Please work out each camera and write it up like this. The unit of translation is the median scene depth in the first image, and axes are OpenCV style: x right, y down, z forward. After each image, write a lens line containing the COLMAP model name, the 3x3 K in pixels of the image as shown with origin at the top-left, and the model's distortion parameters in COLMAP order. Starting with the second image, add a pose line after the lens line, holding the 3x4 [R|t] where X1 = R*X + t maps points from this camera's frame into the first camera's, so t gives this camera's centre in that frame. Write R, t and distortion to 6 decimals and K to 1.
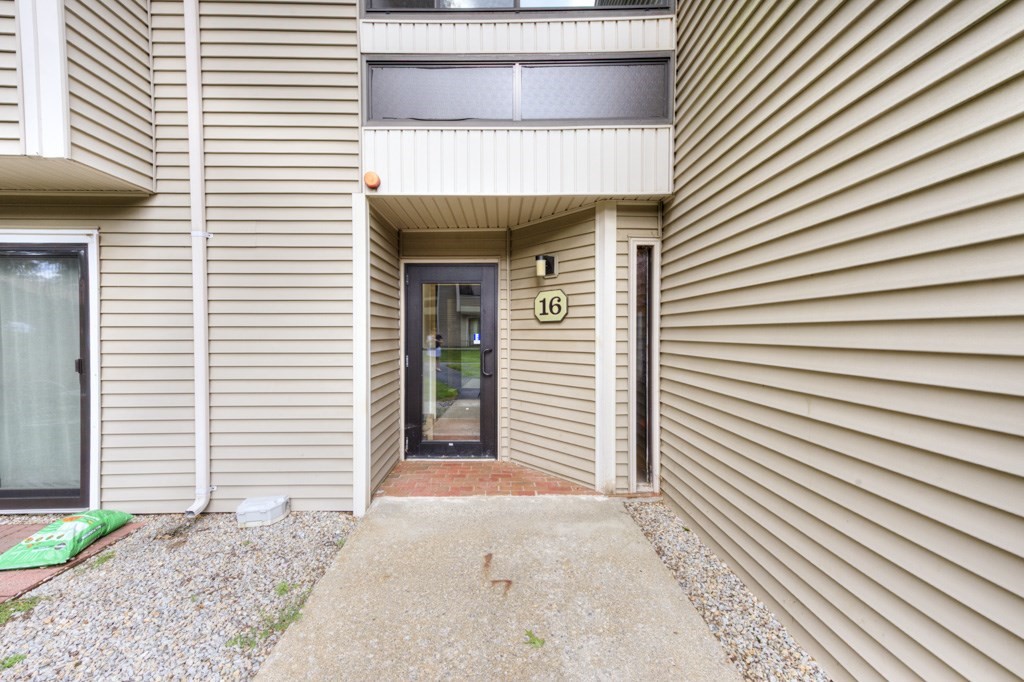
lens RADIAL K [[411.6, 0, 509.2], [0, 411.6, 342.7], [0, 0, 1]] dist [0.018193, -0.001349]
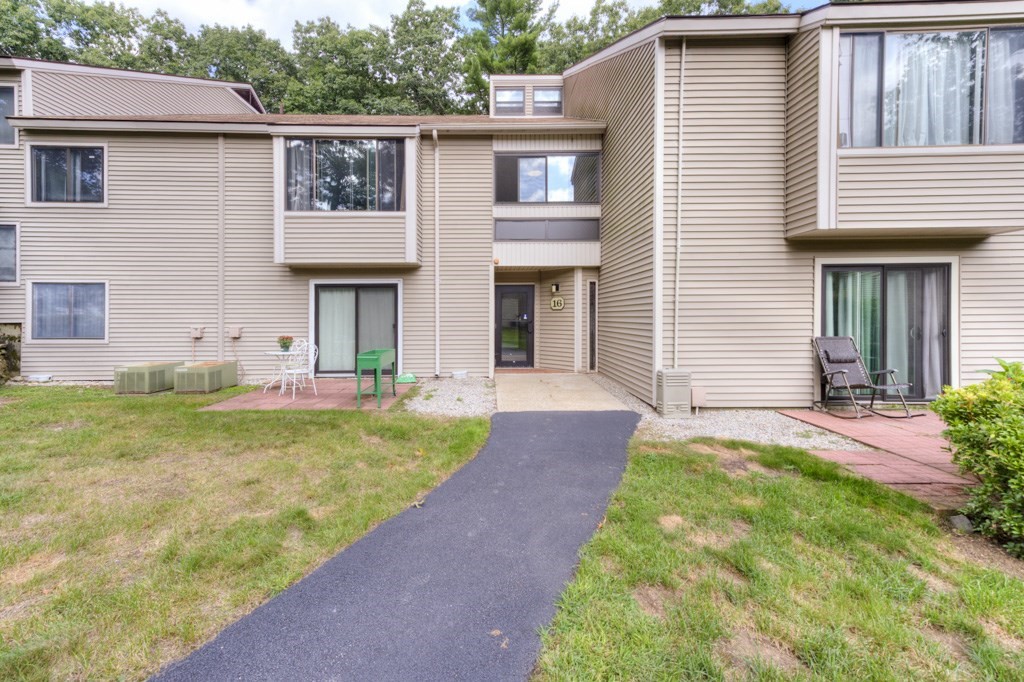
lens RADIAL K [[411.6, 0, 503.0], [0, 411.6, 317.7], [0, 0, 1]] dist [0.018193, -0.001349]
pose [[0.999947, -0.002065, 0.010104, -0.294575], [0.002223, 0.999876, -0.015570, 0.042894], [-0.010070, 0.015591, 0.999828, -1.735633]]
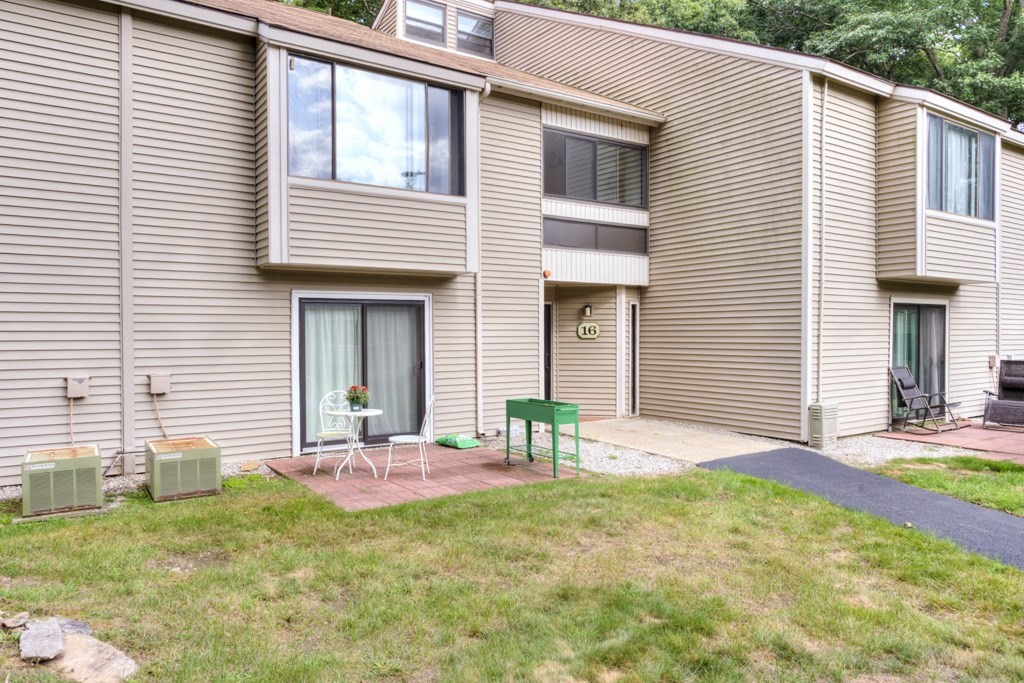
lens RADIAL K [[675.5, 0, 508.6], [0, 675.5, 347.8], [0, 0, 1]] dist [-0.008820, -0.003071]
pose [[0.833452, -0.012713, 0.552446, -2.252767], [0.011757, 0.999917, 0.005273, -0.030891], [-0.552467, 0.002101, 0.833532, -1.665208]]
